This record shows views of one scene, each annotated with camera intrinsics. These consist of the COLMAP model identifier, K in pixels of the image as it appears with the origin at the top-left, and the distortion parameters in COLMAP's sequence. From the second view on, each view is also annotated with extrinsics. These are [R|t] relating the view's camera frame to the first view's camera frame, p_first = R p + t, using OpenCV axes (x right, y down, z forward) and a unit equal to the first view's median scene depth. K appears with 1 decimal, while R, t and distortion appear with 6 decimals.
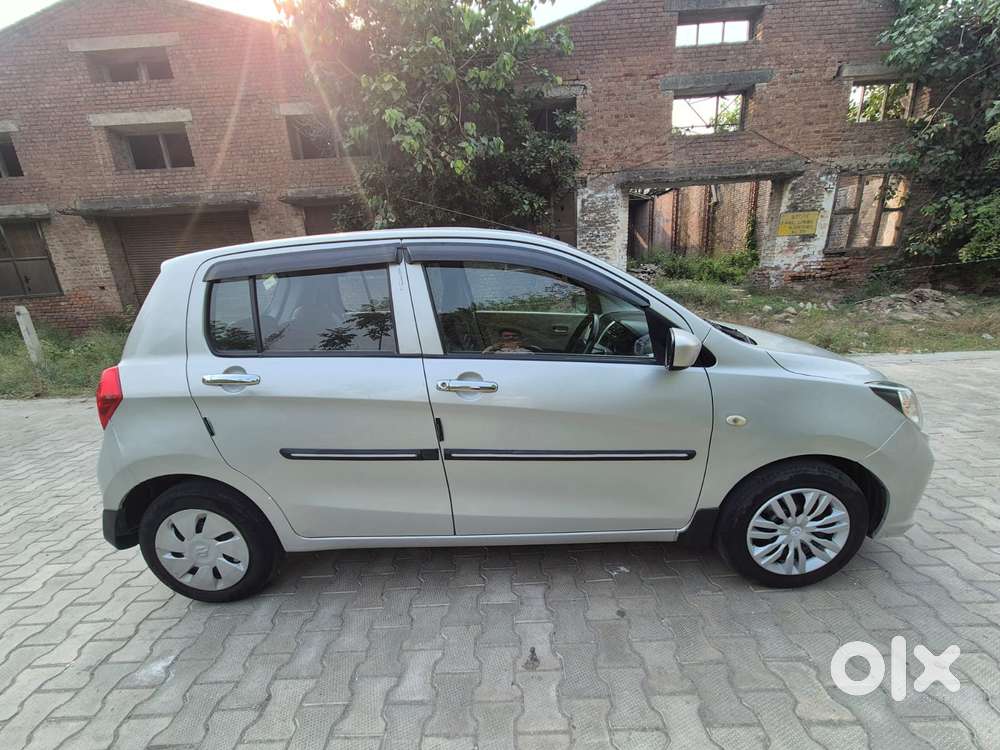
lens RADIAL K [[411.7, 0, 497.1], [0, 411.7, 376.9], [0, 0, 1]] dist [0.002874, 0.000538]
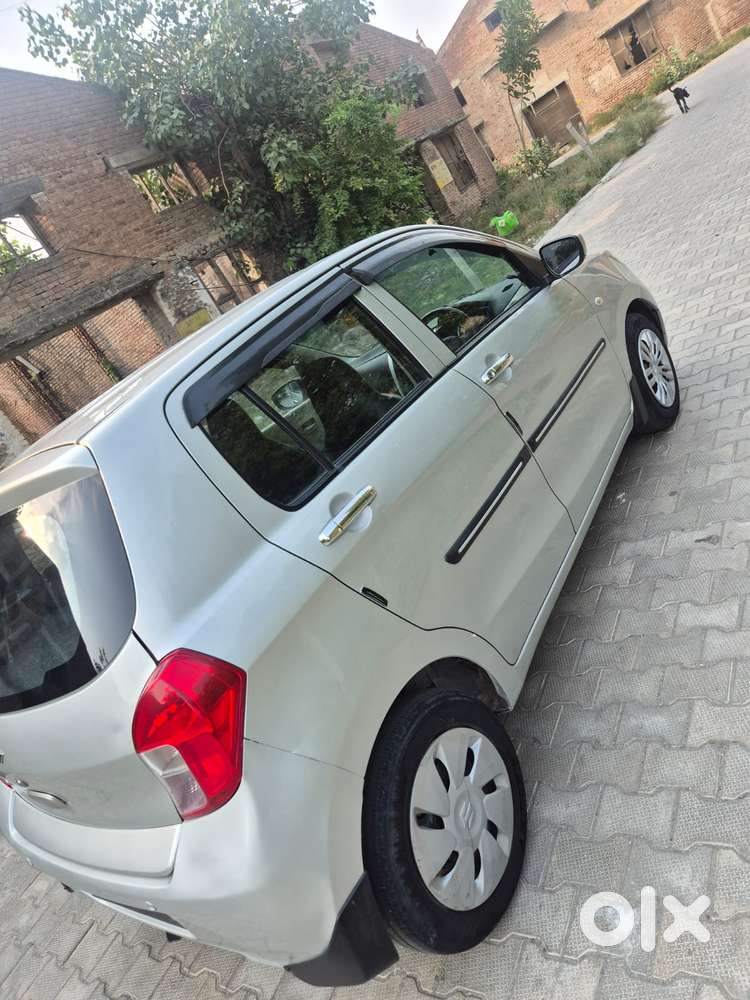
lens RADIAL K [[667.1, 0, 381.4], [0, 667.1, 513.1], [0, 0, 1]] dist [0.079160, -0.073843]
pose [[0.469395, -0.532416, 0.704416, -1.298456], [0.673020, 0.732148, 0.104902, -0.066702], [-0.571588, 0.424845, 0.701993, 0.247212]]
